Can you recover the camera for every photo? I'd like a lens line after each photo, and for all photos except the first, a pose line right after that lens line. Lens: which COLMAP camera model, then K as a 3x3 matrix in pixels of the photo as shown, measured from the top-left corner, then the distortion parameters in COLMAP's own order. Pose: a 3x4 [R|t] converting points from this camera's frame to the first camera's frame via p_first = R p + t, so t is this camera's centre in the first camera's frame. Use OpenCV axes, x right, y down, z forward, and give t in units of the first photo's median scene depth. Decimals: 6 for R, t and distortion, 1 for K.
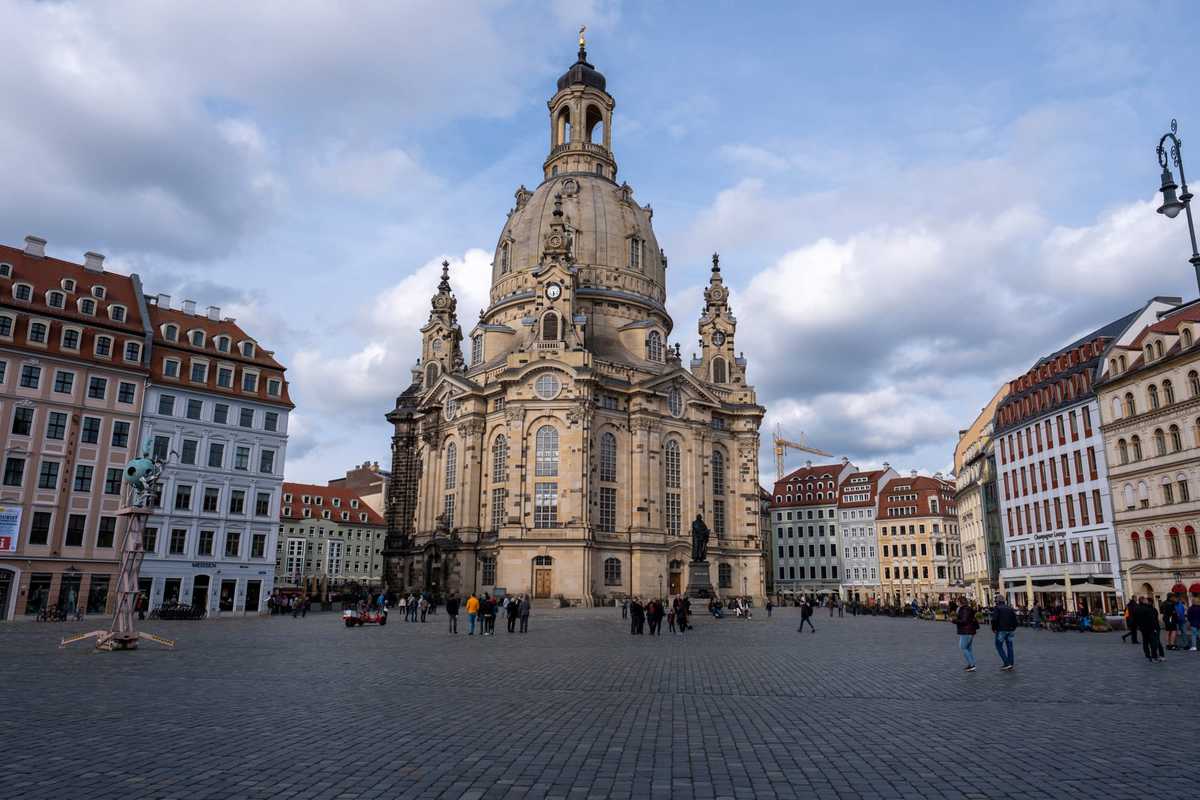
lens RADIAL K [[838.2, 0, 600.9], [0, 838.2, 398.7], [0, 0, 1]] dist [-0.012673, 0.007504]
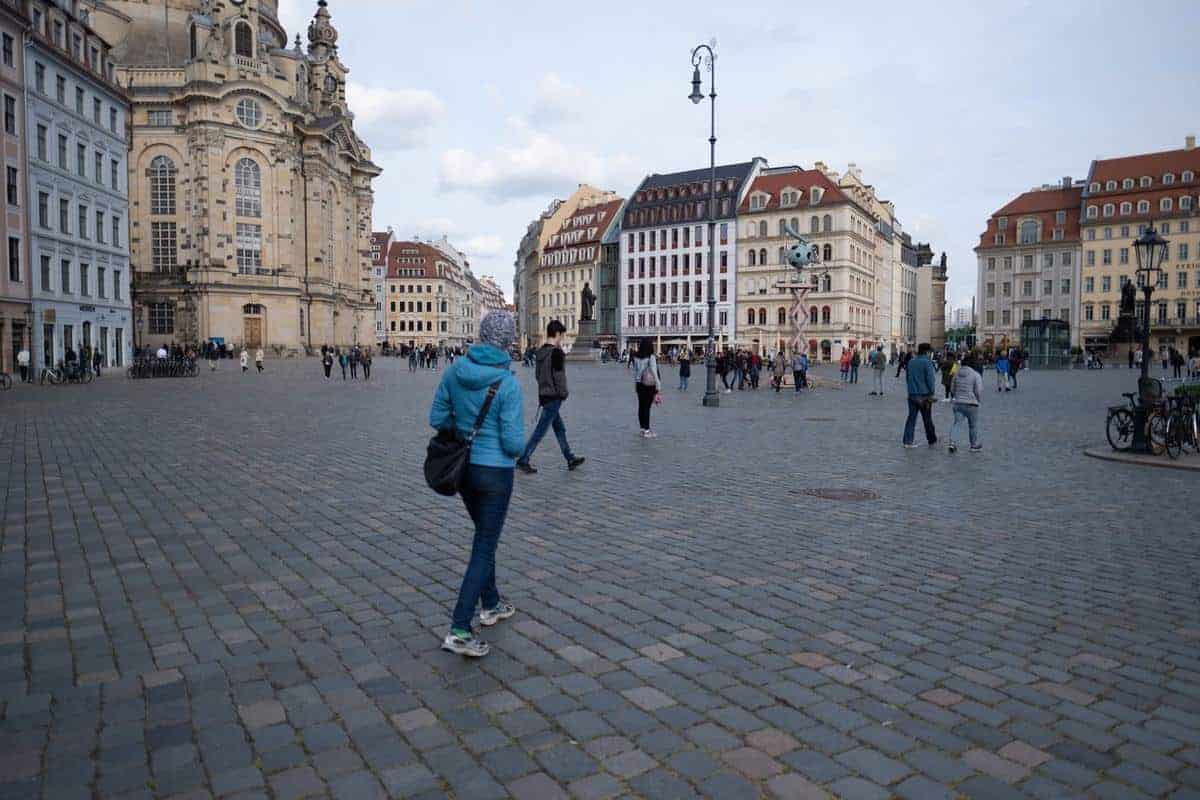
lens RADIAL K [[838.2, 0, 600.9], [0, 838.2, 399.9], [0, 0, 1]] dist [-0.012673, 0.007504]
pose [[0.645912, -0.048706, 0.761857, -0.513426], [-0.176543, 0.961381, 0.211137, 0.024715], [-0.742718, -0.270876, 0.612369, 0.109834]]
